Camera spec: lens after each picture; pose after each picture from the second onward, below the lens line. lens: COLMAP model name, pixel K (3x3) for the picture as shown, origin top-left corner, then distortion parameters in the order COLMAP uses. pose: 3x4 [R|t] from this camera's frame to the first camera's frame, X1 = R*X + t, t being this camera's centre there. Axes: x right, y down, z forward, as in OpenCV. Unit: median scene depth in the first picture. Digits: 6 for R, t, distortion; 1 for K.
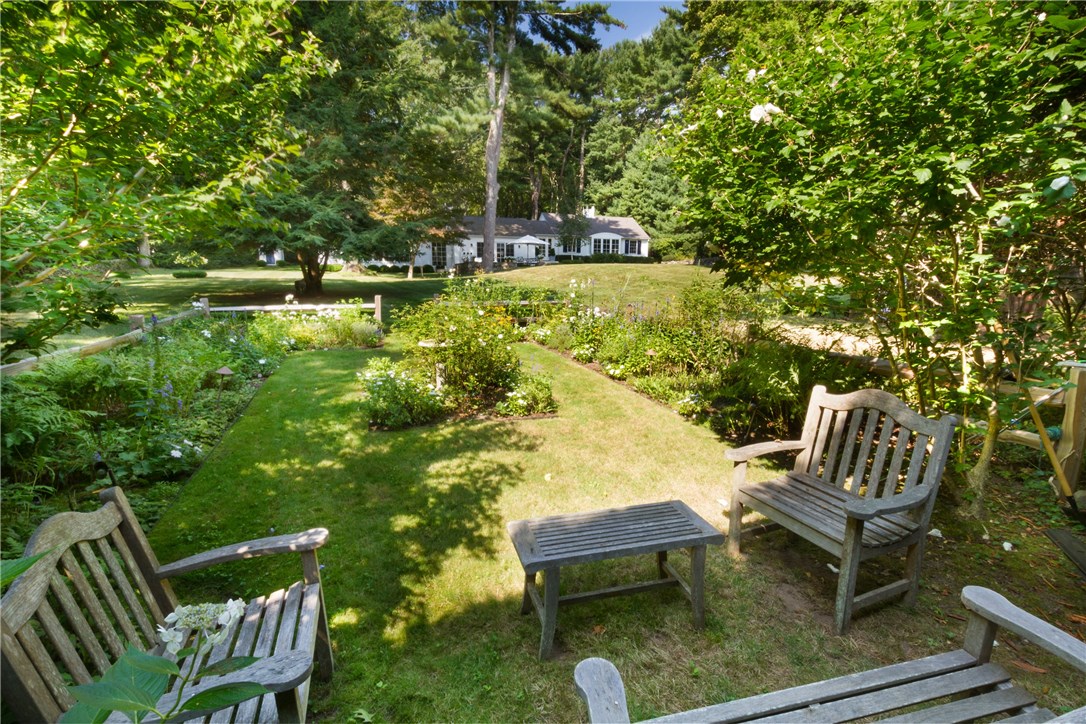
lens RADIAL K [[505.7, 0, 544.4], [0, 505.7, 375.8], [0, 0, 1]] dist [-0.001202, -0.000148]
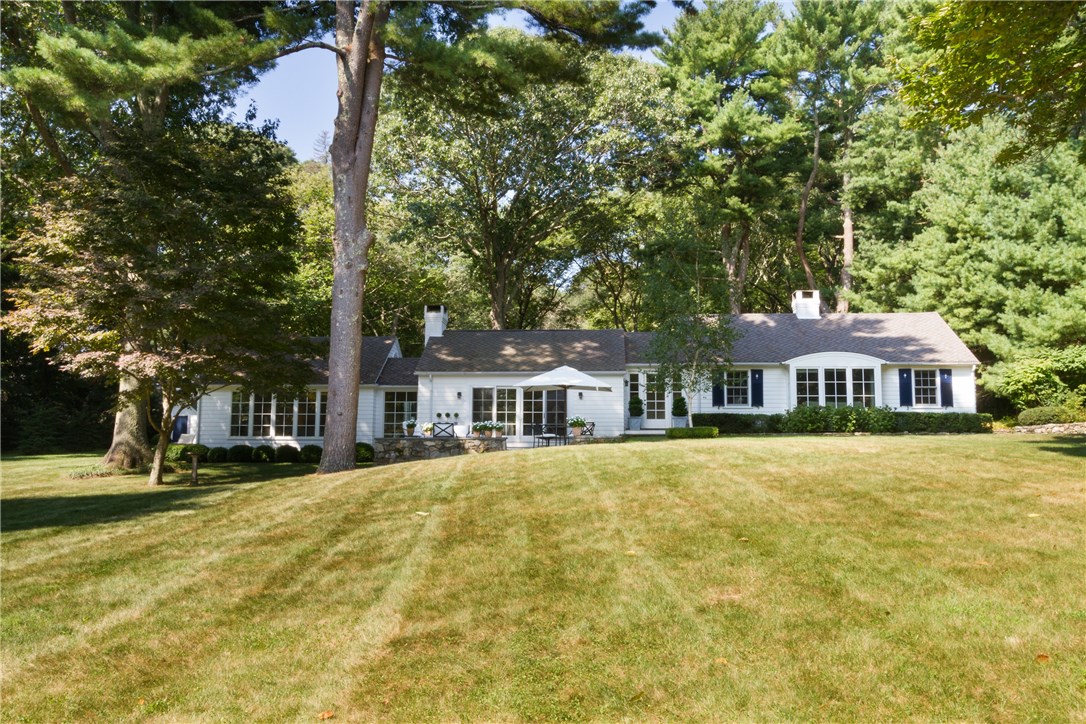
lens RADIAL K [[881.6, 0, 543.0], [0, 881.6, 362.0], [0, 0, 1]] dist [0.003878, 0.002072]
pose [[0.914968, -0.046595, -0.400826, 0.174581], [-0.071834, 0.958638, -0.275414, -0.078903], [0.397080, 0.280788, 0.873777, 0.335334]]
